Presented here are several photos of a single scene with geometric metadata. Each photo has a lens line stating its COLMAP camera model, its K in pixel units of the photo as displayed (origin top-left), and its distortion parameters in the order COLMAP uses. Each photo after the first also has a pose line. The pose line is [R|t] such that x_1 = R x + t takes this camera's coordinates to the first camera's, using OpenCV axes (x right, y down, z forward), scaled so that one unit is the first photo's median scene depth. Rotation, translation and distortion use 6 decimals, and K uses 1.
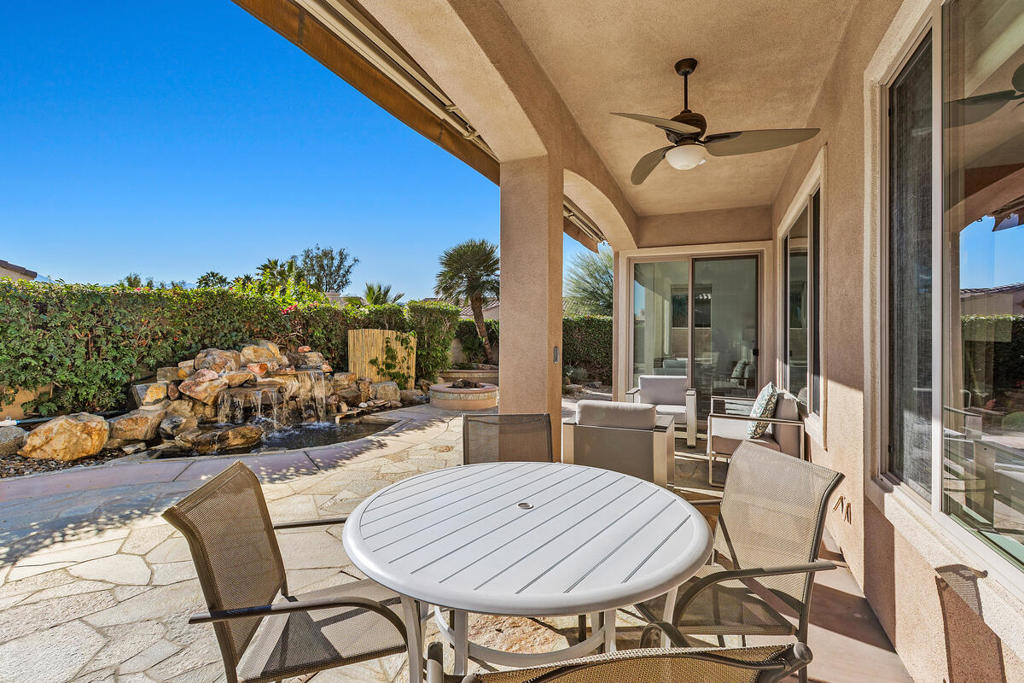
lens RADIAL K [[457.7, 0, 512.6], [0, 457.7, 327.7], [0, 0, 1]] dist [0.001741, 0.000149]
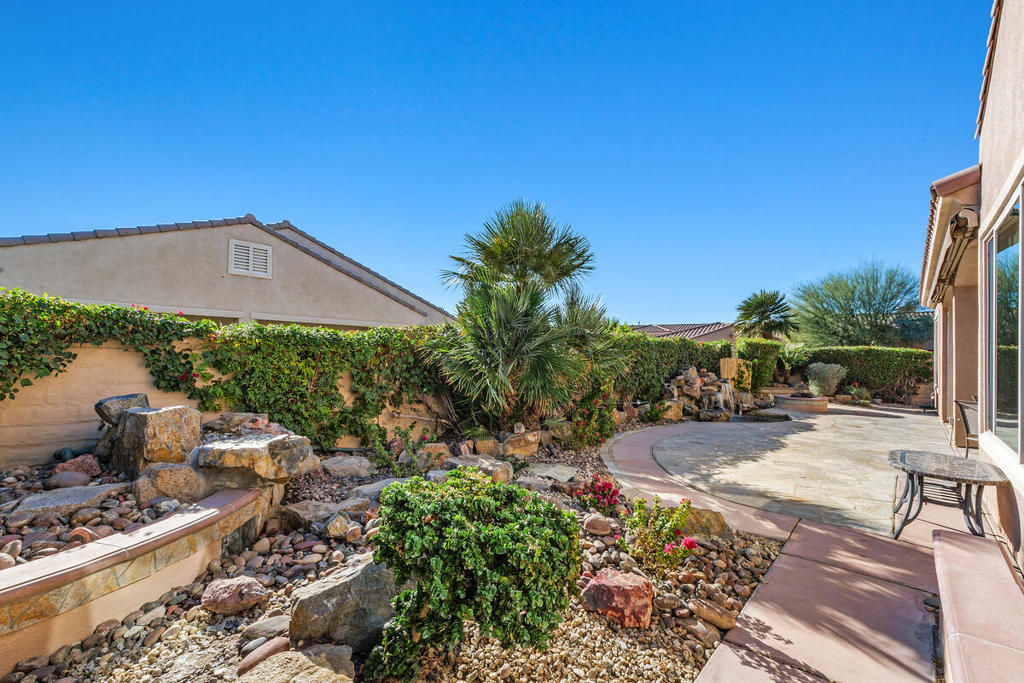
lens RADIAL K [[446.6, 0, 512.0], [0, 446.6, 341.5], [0, 0, 1]] dist [-0.000621, -0.000673]
pose [[0.952669, -0.005863, -0.303954, -0.708583], [0.000000, 0.999814, -0.019284, -0.030136], [0.304011, 0.018371, 0.952491, -0.843963]]
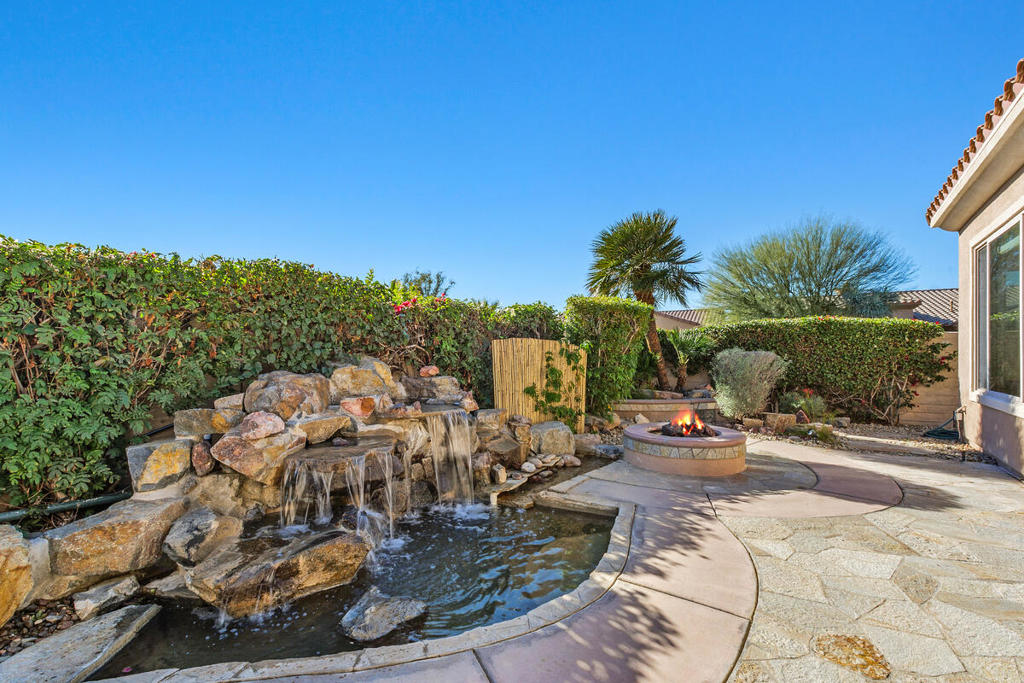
lens RADIAL K [[455.8, 0, 509.9], [0, 455.8, 357.8], [0, 0, 1]] dist [0.000243, 0.000150]
pose [[0.980133, -0.015610, -0.197727, -0.263095], [0.019402, 0.999663, 0.017253, 0.023555], [0.197391, -0.020746, 0.980105, 0.490388]]
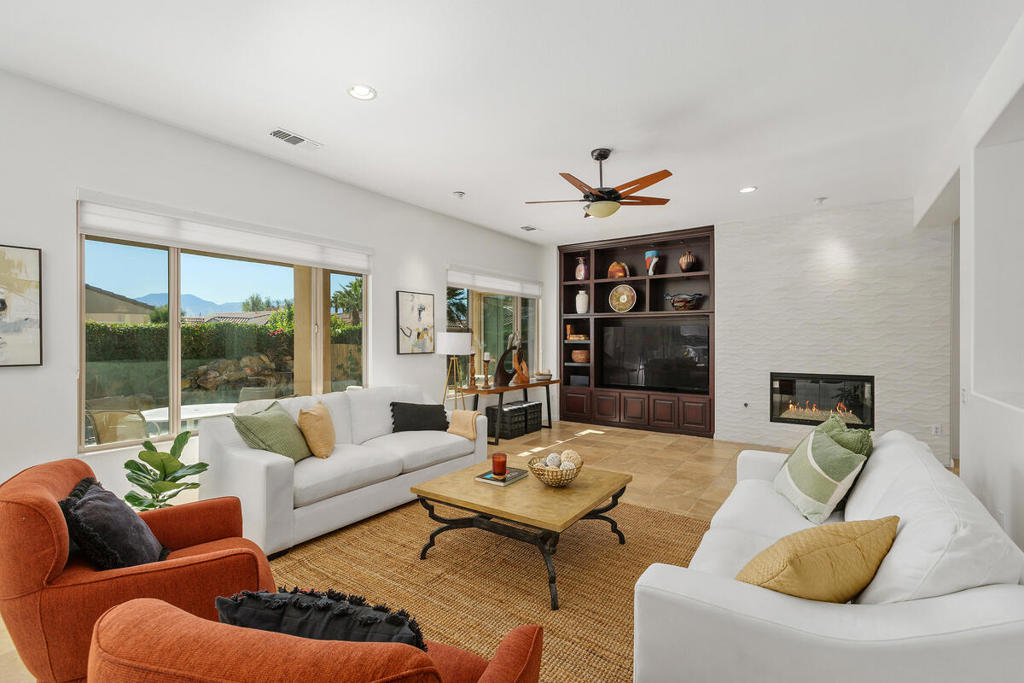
lens RADIAL K [[446.6, 0, 512.0], [0, 446.6, 341.5], [0, 0, 1]] dist [-0.000621, -0.000673]
pose [[0.983095, -0.011233, -0.182752, 0.616731], [0.014062, 0.999800, 0.014195, -0.021487], [0.182556, -0.016525, 0.983057, -0.353470]]
